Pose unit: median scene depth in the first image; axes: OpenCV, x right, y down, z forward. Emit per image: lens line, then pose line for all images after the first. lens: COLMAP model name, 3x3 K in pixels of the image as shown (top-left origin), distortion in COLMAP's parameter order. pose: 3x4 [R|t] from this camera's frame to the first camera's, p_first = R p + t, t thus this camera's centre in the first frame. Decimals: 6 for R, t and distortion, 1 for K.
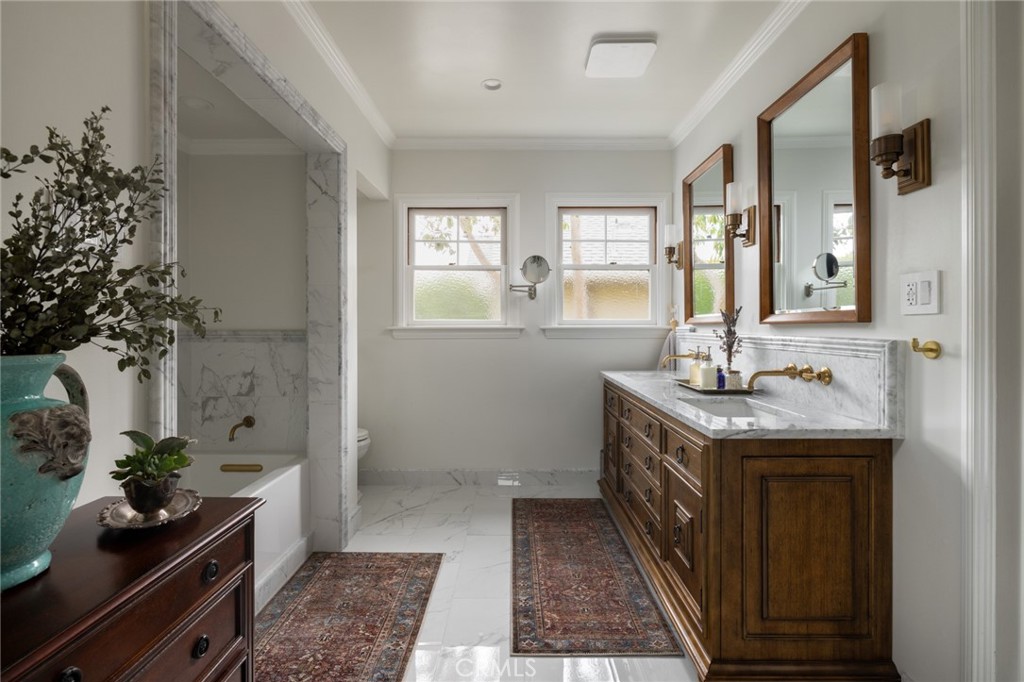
lens RADIAL K [[463.0, 0, 511.5], [0, 463.0, 325.5], [0, 0, 1]] dist [-0.001094, -0.000262]
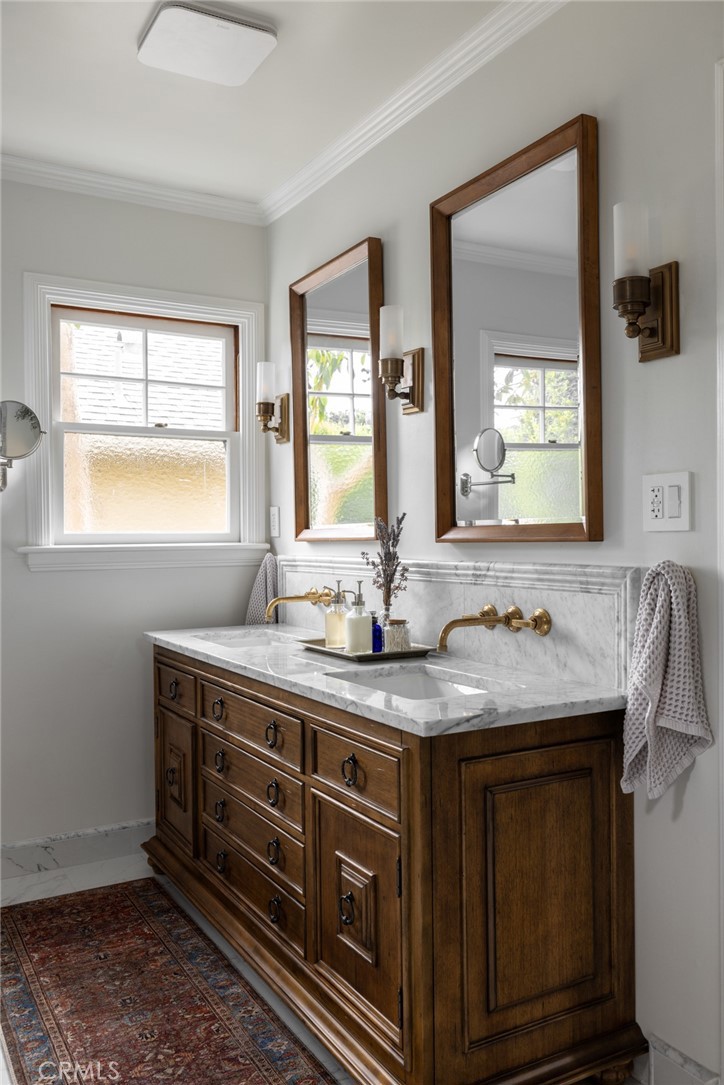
lens RADIAL K [[889.5, 0, 362.0], [0, 889.5, 542.5], [0, 0, 1]] dist [0.005936, 0.007082]
pose [[0.865807, -0.009818, 0.500282, -0.155741], [0.006465, 0.999944, 0.008435, -0.014782], [-0.500336, -0.004068, 0.865822, 0.024725]]
